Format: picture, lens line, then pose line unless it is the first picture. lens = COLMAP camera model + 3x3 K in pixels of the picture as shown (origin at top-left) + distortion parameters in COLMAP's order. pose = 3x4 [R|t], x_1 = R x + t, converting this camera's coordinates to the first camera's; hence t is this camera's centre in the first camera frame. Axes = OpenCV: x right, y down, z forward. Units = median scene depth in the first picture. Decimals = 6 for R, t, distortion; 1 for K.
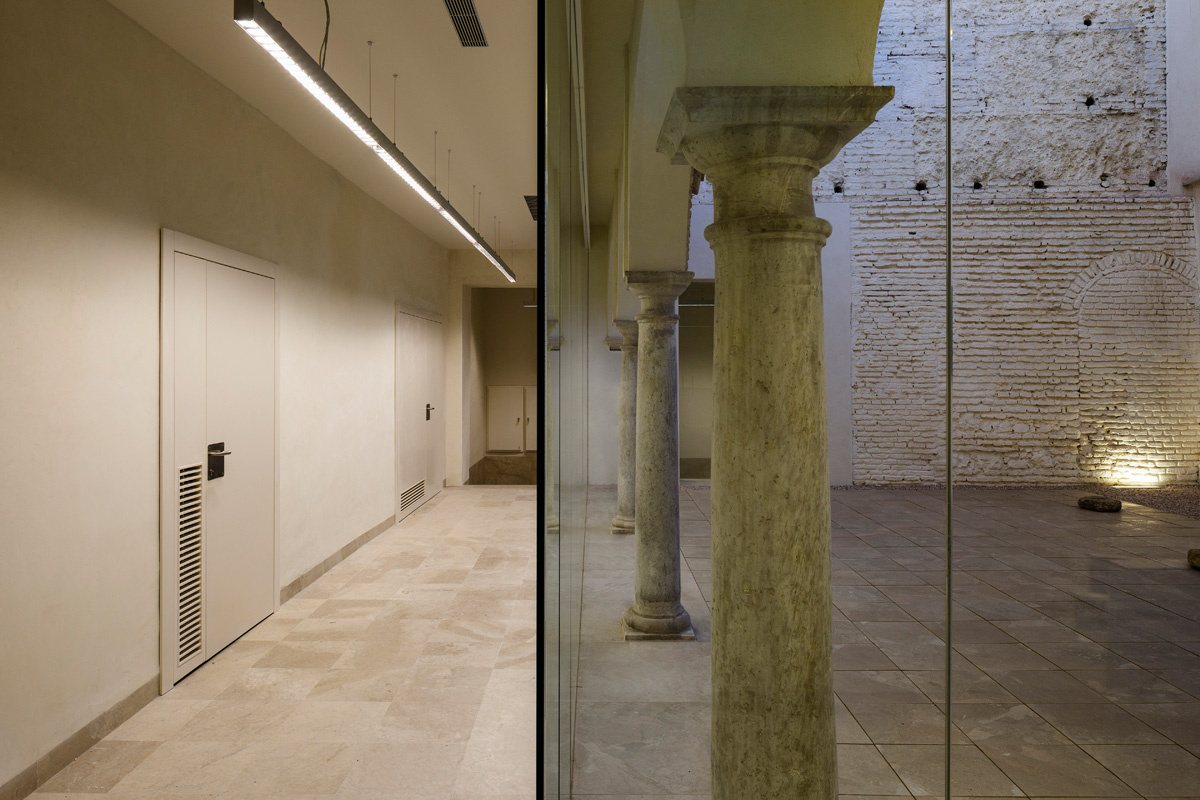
lens RADIAL K [[825.3, 0, 615.7], [0, 825.3, 366.7], [0, 0, 1]] dist [-0.002042, 0.001907]
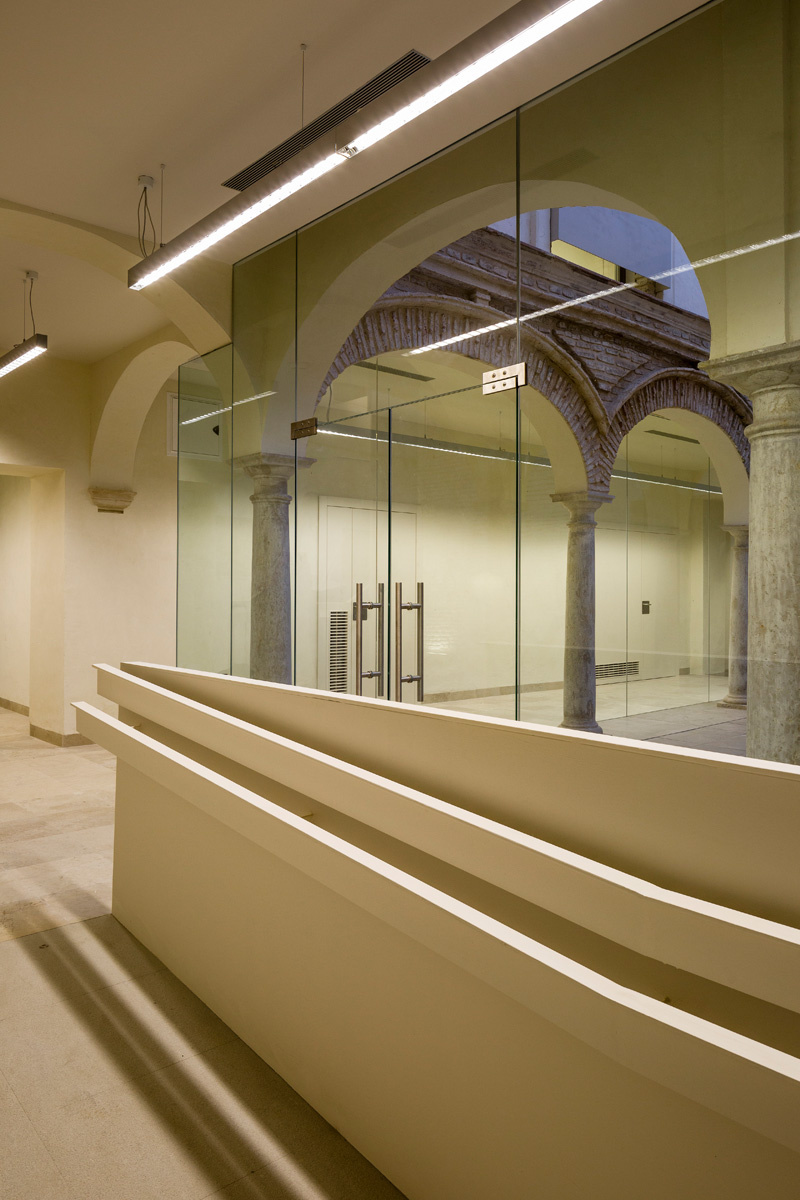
lens RADIAL K [[825.3, 0, 399.1], [0, 825.3, 595.7], [0, 0, 1]] dist [-0.002042, 0.001907]
pose [[0.670977, 0.005418, -0.741458, 2.722794], [0.001539, 0.999961, 0.008700, 0.160386], [0.741477, -0.006979, 0.670943, -0.638466]]
